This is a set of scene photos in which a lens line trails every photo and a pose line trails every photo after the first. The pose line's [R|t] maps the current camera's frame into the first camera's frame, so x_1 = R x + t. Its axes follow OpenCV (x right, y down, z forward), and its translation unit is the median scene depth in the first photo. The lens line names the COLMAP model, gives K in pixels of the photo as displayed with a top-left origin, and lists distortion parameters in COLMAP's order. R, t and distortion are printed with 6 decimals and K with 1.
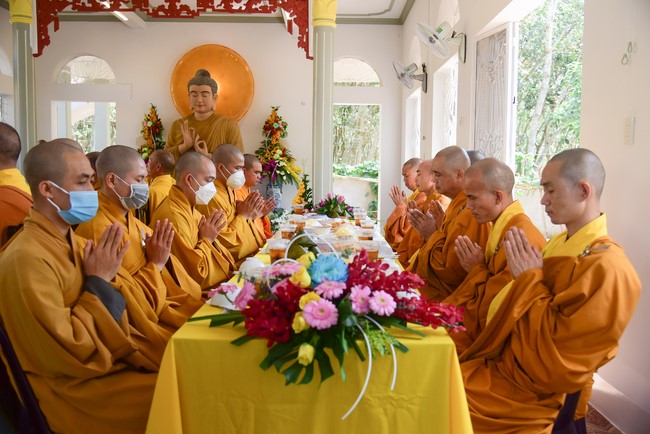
lens RADIAL K [[592.6, 0, 325.0], [0, 592.6, 217.0], [0, 0, 1]] dist [-0.016628, 0.013807]
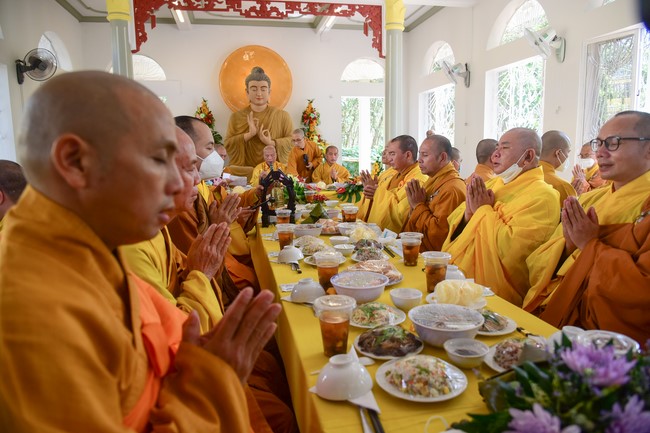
lens RADIAL K [[450.1, 0, 325.0], [0, 450.1, 216.5], [0, 0, 1]] dist [-0.037758, 0.001916]
pose [[0.977379, -0.058526, 0.203239, -0.328748], [0.044533, 0.996355, 0.072757, -0.022350], [-0.206756, -0.062060, 0.976422, 0.133315]]
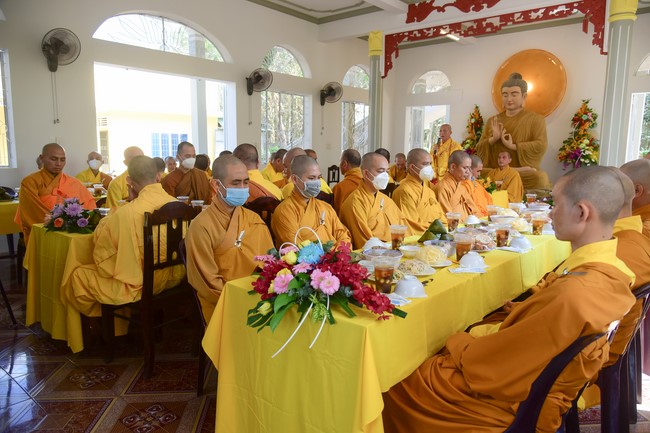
lens RADIAL K [[467.0, 0, 325.0], [0, 467.0, 216.5], [0, 0, 1]] dist [-0.005030, 0.001146]
pose [[0.773003, 0.084019, -0.628814, 0.133526], [-0.048532, 0.996118, 0.073435, -0.015340], [0.632544, -0.026248, 0.774080, 0.032800]]
